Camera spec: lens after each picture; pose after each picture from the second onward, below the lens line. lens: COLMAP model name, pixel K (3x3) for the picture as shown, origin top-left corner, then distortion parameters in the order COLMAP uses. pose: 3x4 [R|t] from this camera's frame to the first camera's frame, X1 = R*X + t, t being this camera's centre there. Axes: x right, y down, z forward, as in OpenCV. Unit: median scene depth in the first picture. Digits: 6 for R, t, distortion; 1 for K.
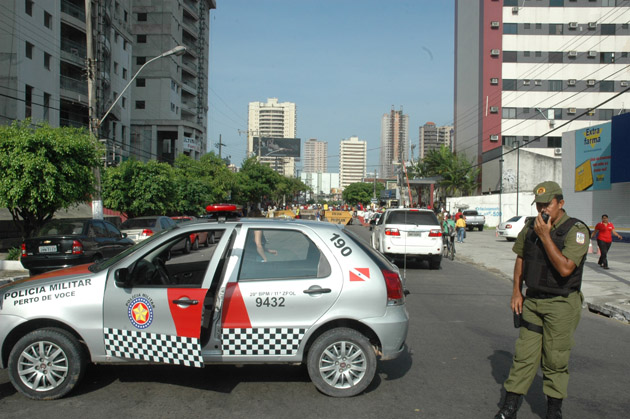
lens RADIAL K [[661.8, 0, 316.2], [0, 661.8, 209.6], [0, 0, 1]] dist [-0.002090, 0.000000]
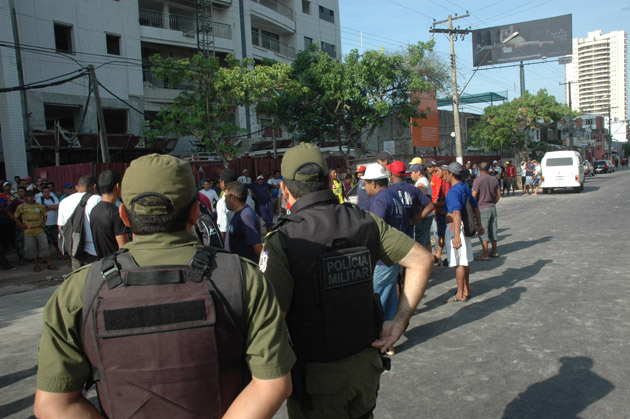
lens RADIAL K [[521.5, 0, 314.1], [0, 521.5, 224.3], [0, 0, 1]] dist [-0.139765, 0.152056]
pose [[0.819112, -0.006014, -0.573602, 0.011864], [0.071589, 0.993199, 0.091817, -0.001597], [0.569149, -0.116272, 0.813972, 0.215869]]
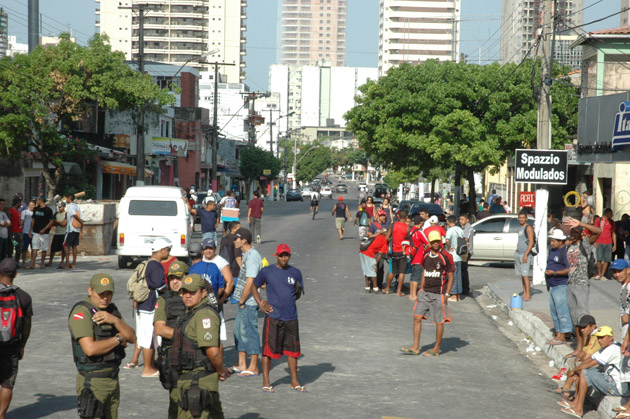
lens RADIAL K [[1663.7, 0, 309.3], [0, 1663.7, 208.7], [0, 0, 1]] dist [0.325207, 0.000000]
pose [[0.999870, 0.004242, -0.015578, 0.012440], [-0.003865, 0.999700, 0.024181, -0.003793], [0.015675, -0.024117, 0.999586, 0.179262]]
